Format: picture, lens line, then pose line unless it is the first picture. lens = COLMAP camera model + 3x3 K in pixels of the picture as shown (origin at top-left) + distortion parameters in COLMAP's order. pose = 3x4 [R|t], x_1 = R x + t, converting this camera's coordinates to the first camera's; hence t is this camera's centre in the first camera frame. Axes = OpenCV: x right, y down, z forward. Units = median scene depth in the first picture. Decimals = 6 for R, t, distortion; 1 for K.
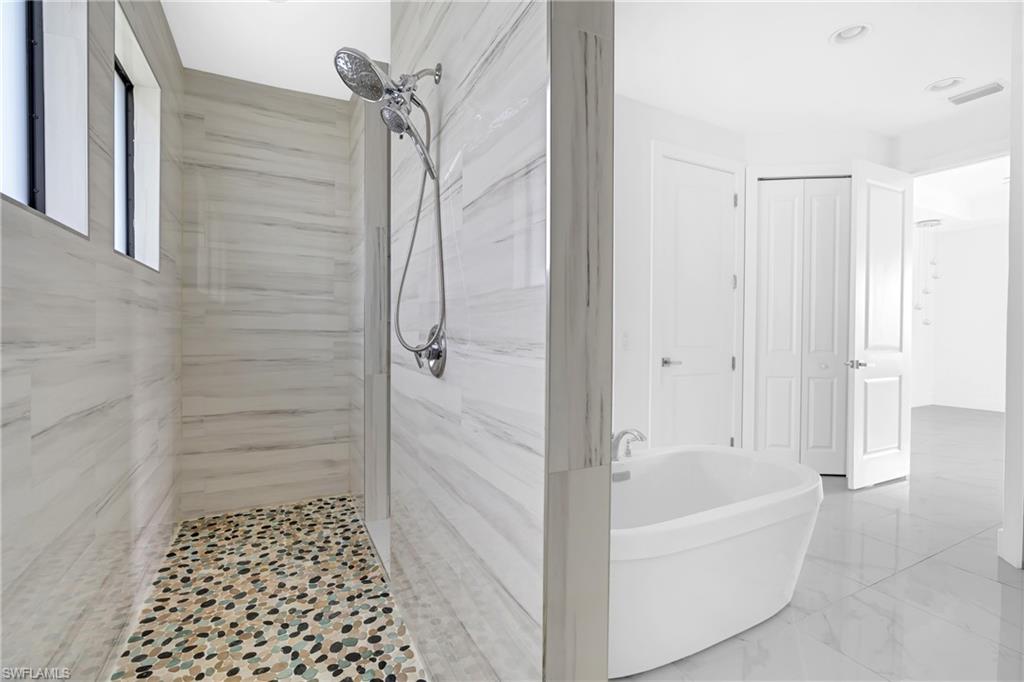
lens RADIAL K [[461.4, 0, 508.4], [0, 461.4, 334.8], [0, 0, 1]] dist [-0.012273, 0.004981]
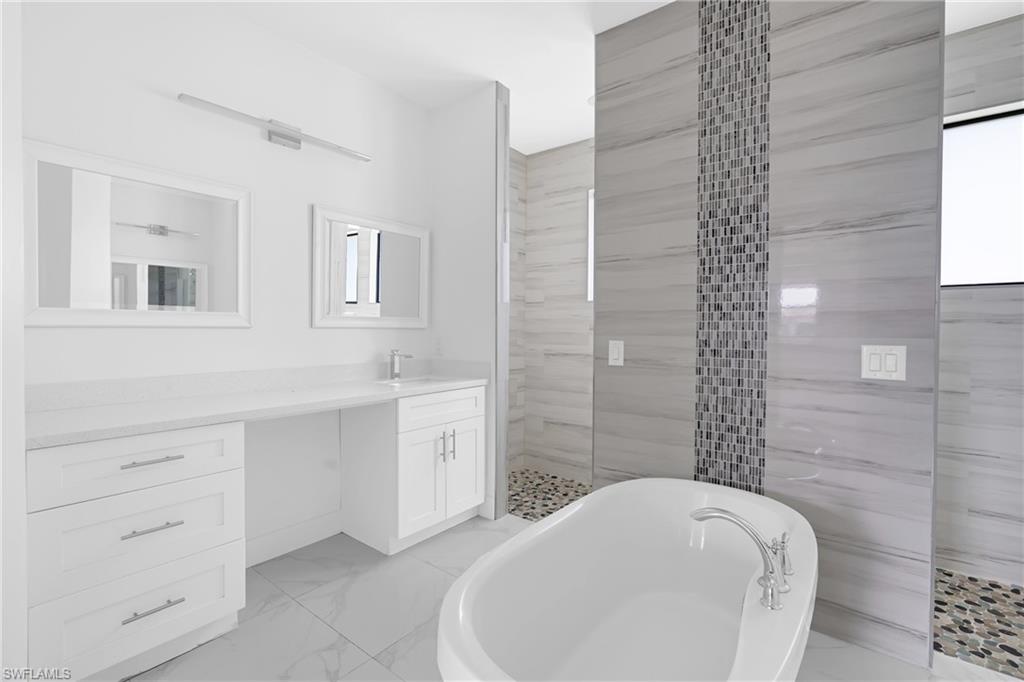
lens RADIAL K [[461.4, 0, 509.5], [0, 461.4, 338.6], [0, 0, 1]] dist [-0.012273, 0.004981]
pose [[-0.908628, -0.002500, -0.417599, 0.577722], [-0.016335, 0.999430, 0.029560, -0.025123], [0.417286, 0.033680, -0.908151, 1.062865]]
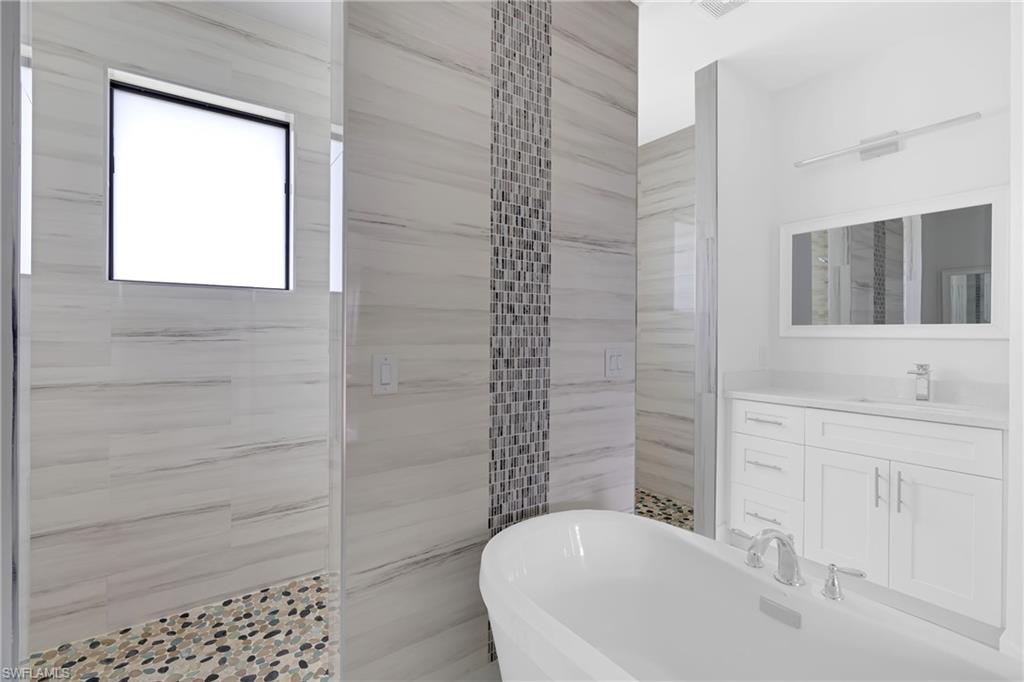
lens RADIAL K [[461.4, 0, 505.6], [0, 461.4, 335.4], [0, 0, 1]] dist [-0.012273, 0.004981]
pose [[0.144517, -0.005563, -0.989487, 0.580260], [-0.016975, 0.999823, -0.008100, -0.018209], [0.989357, 0.017967, 0.144397, 0.442946]]
